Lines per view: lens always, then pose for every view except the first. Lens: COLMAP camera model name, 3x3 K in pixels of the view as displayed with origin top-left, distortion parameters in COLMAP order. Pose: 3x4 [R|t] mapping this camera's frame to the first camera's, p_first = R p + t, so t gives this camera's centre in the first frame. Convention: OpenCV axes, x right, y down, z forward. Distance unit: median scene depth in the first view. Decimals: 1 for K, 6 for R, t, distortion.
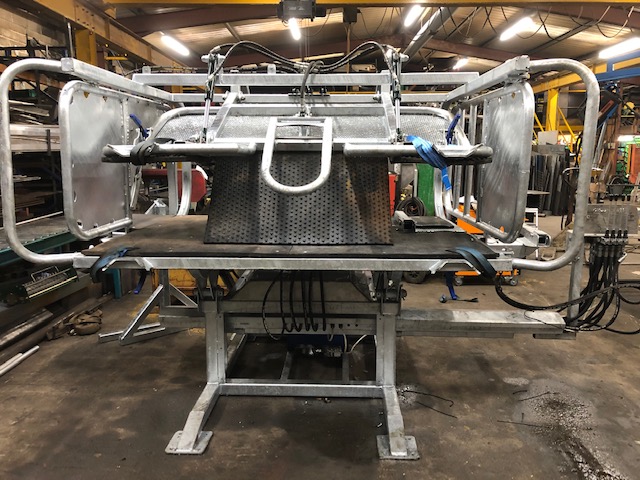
lens RADIAL K [[525.2, 0, 320.2], [0, 525.2, 240.6], [0, 0, 1]] dist [-0.048082, 0.016891]
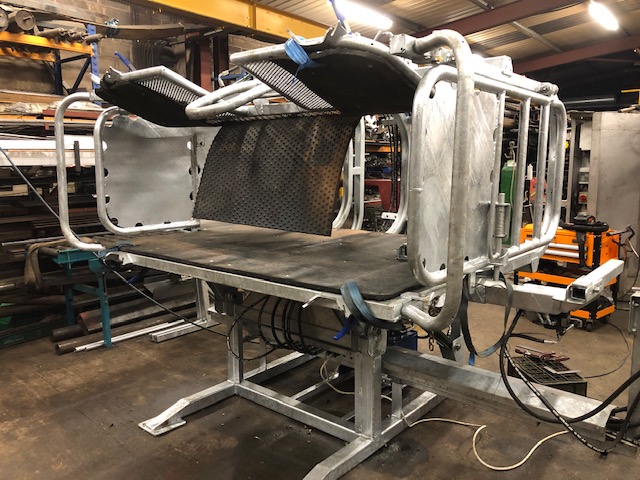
lens RADIAL K [[525.2, 0, 319.5], [0, 525.2, 239.7], [0, 0, 1]] dist [-0.048082, 0.016891]
pose [[0.779739, 0.086894, -0.620045, 0.595281], [-0.097191, 0.995117, 0.017234, -0.050268], [0.618515, 0.046825, 0.784377, 0.283443]]
